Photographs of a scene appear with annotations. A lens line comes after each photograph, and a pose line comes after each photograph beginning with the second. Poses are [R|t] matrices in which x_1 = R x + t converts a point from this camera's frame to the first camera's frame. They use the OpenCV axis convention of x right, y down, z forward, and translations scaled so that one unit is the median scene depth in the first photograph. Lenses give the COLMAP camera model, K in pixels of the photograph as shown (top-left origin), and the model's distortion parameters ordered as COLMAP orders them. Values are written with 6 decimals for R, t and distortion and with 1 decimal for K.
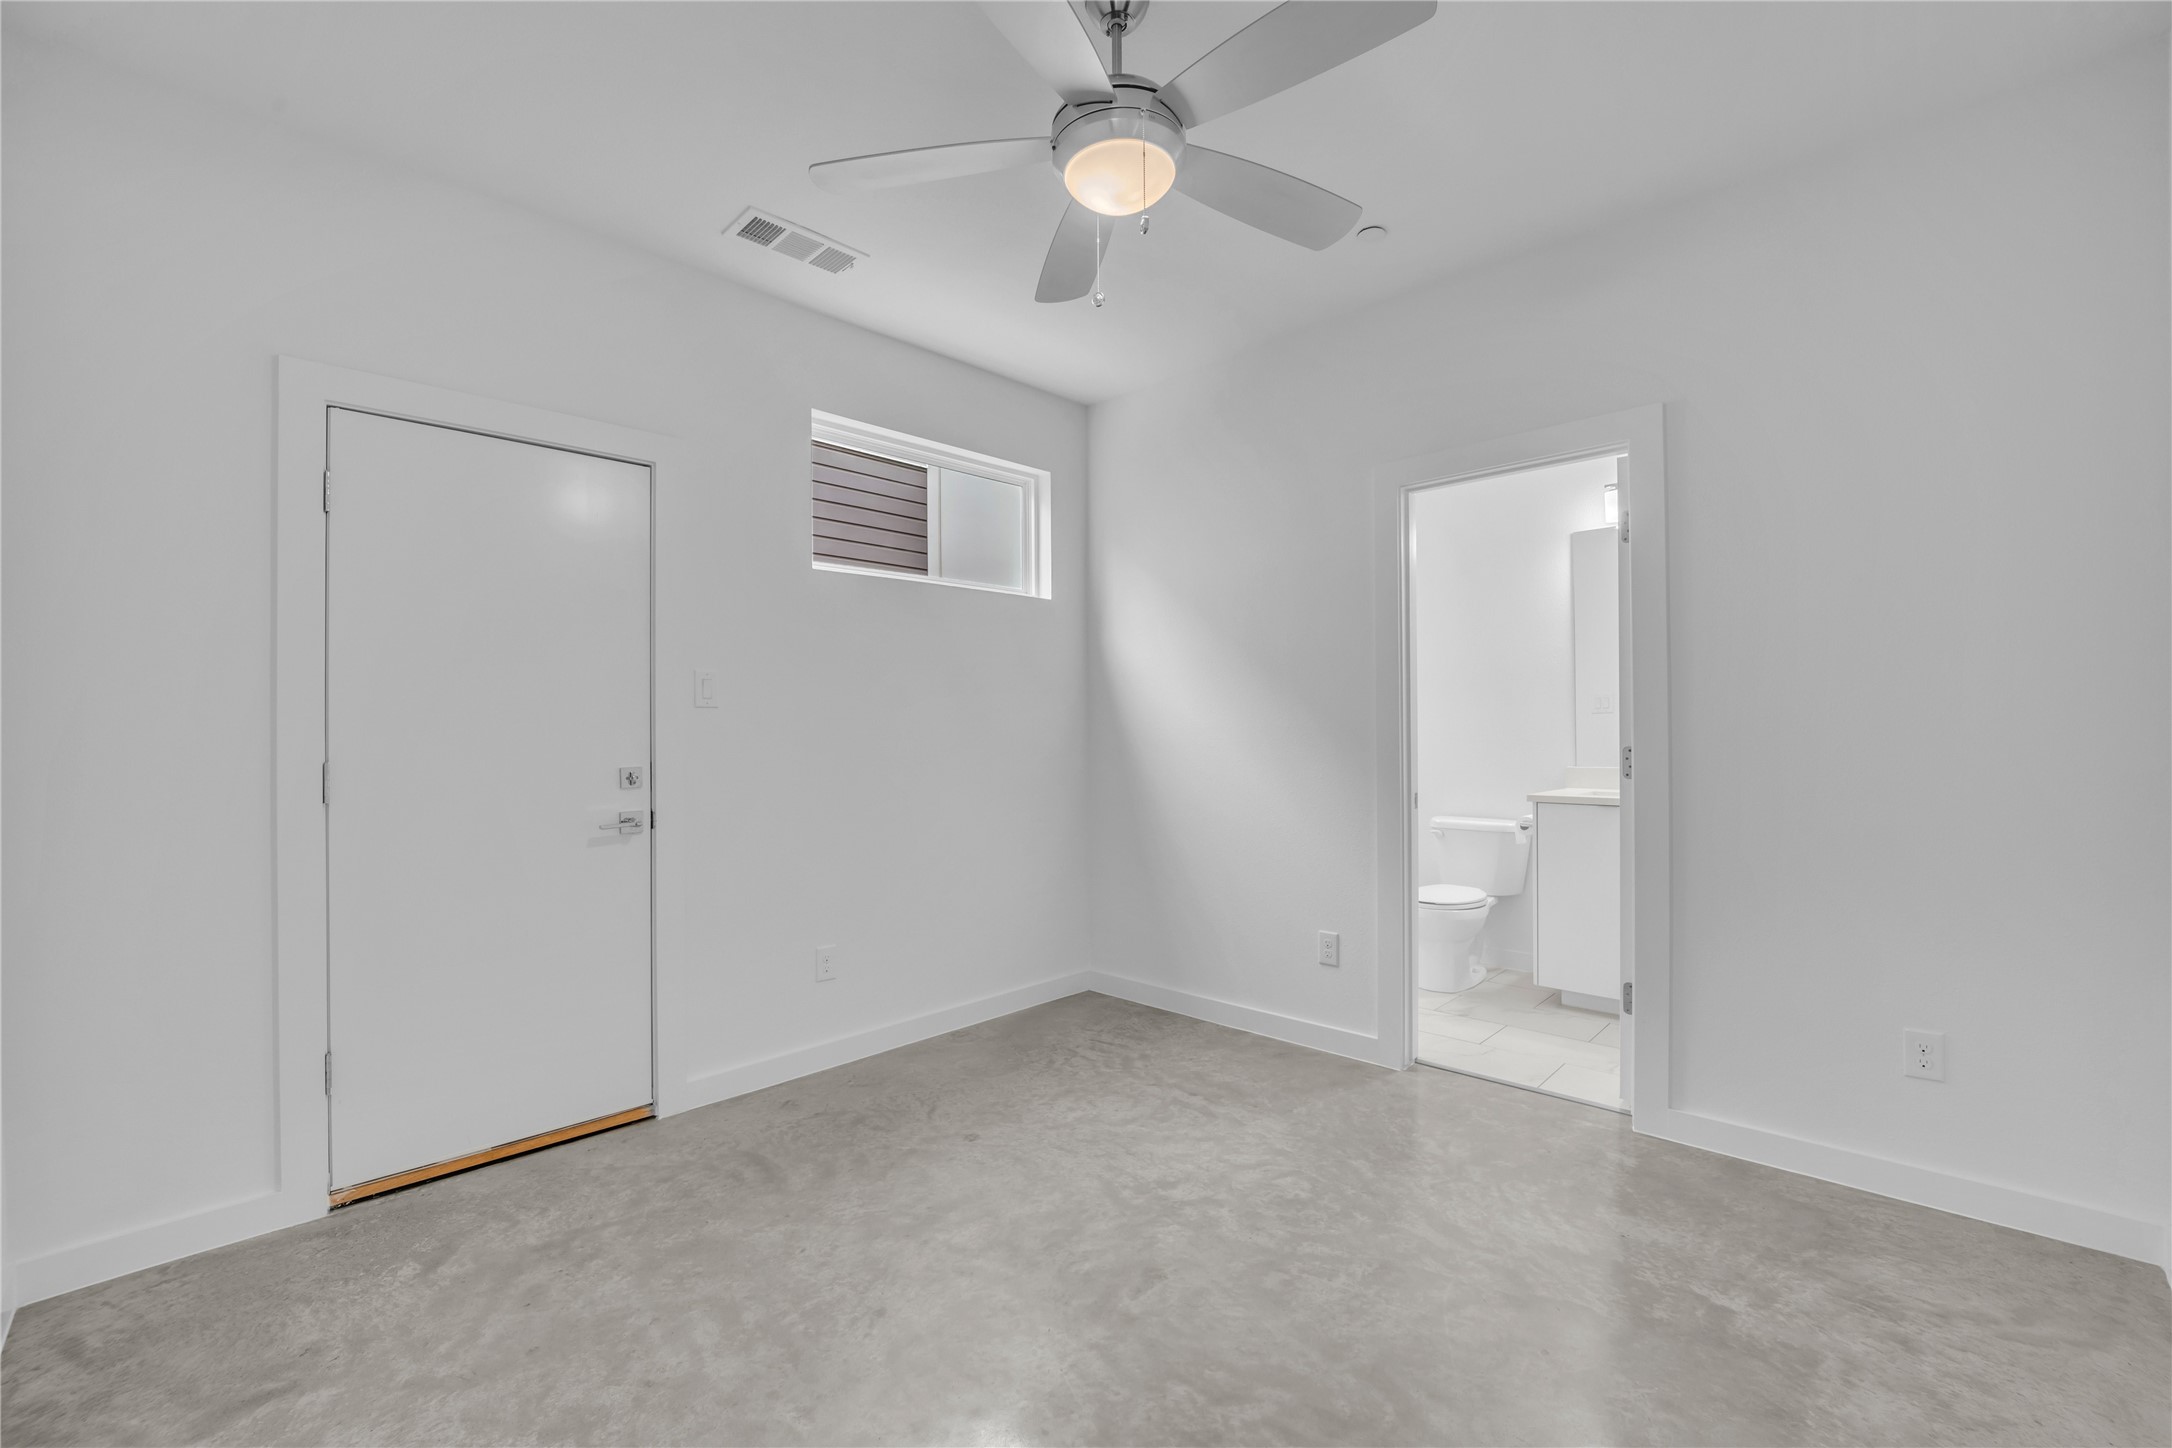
lens RADIAL K [[889.9, 0, 1074.4], [0, 889.9, 719.1], [0, 0, 1]] dist [-0.022140, -0.000079]
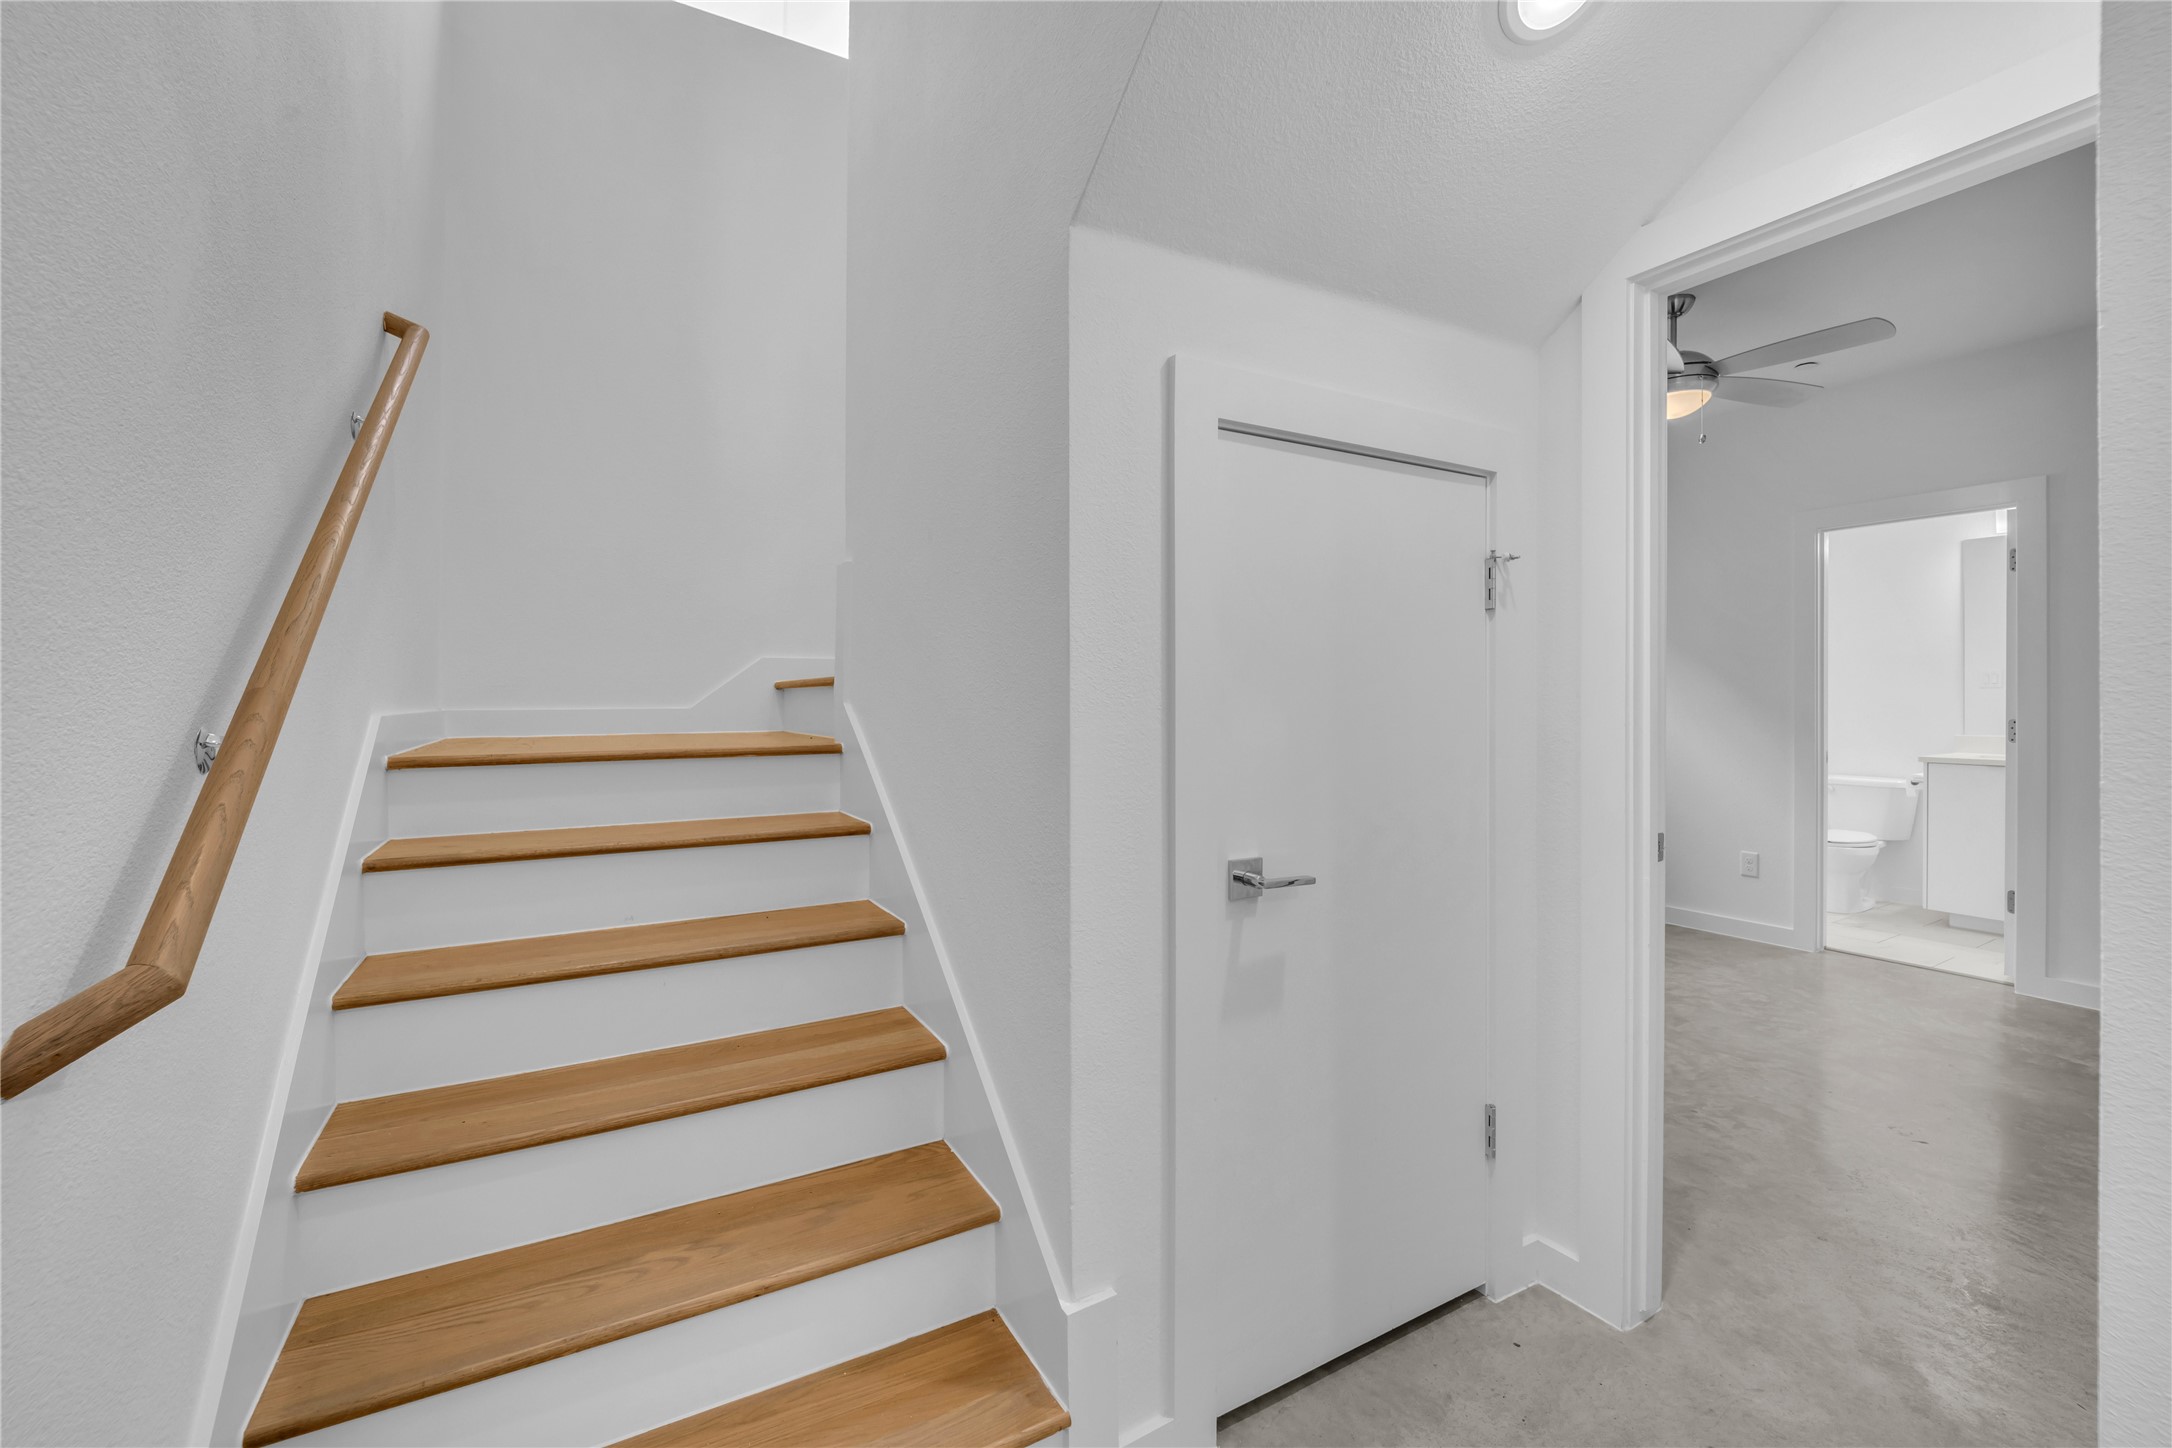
lens RADIAL K [[910.9, 0, 1092.6], [0, 910.9, 701.8], [0, 0, 1]] dist [-0.008979, -0.000426]
pose [[0.970883, 0.001595, -0.239547, -0.366952], [0.001417, 0.999922, 0.012403, -0.013486], [0.239548, -0.012381, 0.970806, -0.606439]]
